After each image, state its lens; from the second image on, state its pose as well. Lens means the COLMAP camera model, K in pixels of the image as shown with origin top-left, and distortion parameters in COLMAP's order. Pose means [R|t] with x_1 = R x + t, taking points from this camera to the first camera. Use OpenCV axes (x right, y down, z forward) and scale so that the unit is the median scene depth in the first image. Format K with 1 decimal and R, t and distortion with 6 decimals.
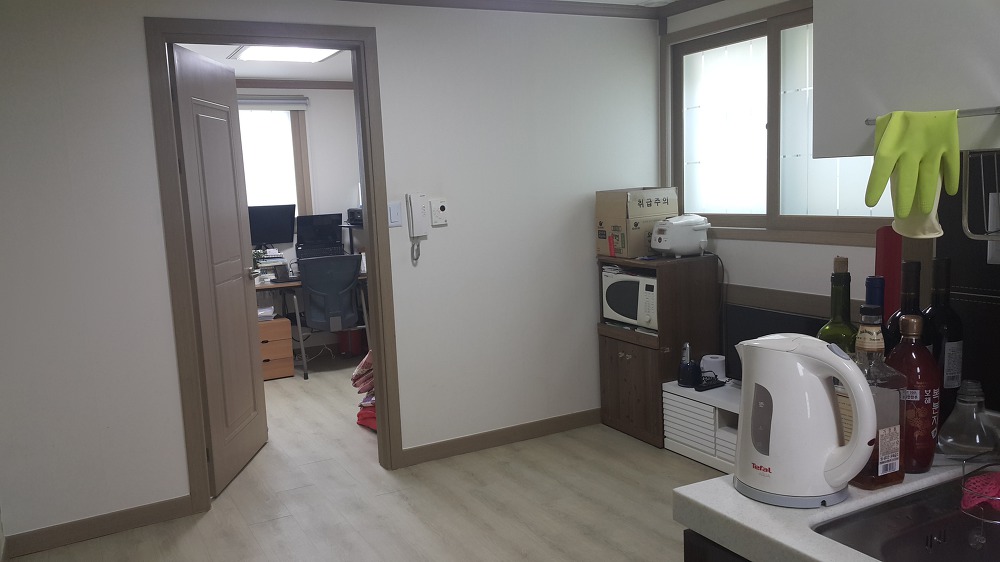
lens RADIAL K [[795.7, 0, 481.2], [0, 795.7, 292.6], [0, 0, 1]] dist [0.145943, -0.254282]
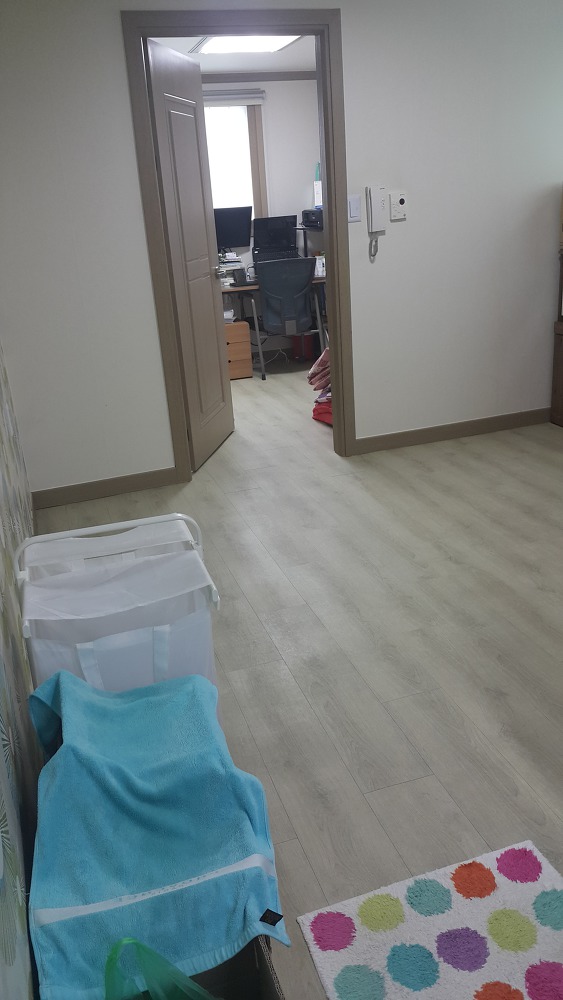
lens RADIAL K [[795.7, 0, 288.7], [0, 795.7, 478.1], [0, 0, 1]] dist [0.145943, -0.254282]
pose [[0.985371, 0.039330, -0.165825, -0.005659], [-0.004061, 0.978149, 0.207864, 0.020771], [0.170377, -0.204149, 0.963999, -0.066216]]
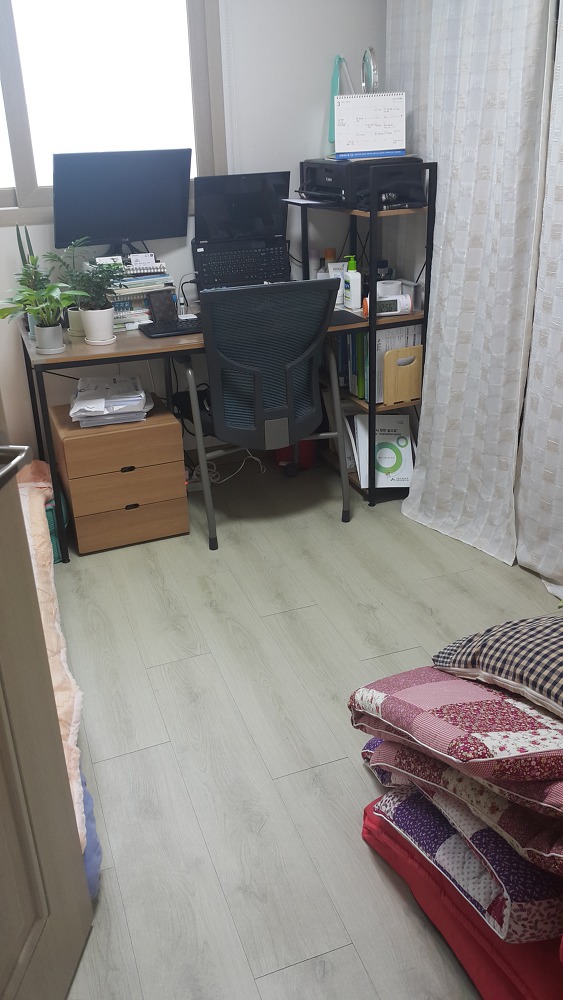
lens RADIAL K [[802.1, 0, 259.3], [0, 802.1, 487.8], [0, 0, 1]] dist [0.127963, -0.263186]
pose [[0.988603, 0.064881, -0.135849, -0.181560], [-0.024726, 0.960089, 0.278601, -0.084469], [0.148503, -0.272067, 0.950750, 0.789051]]
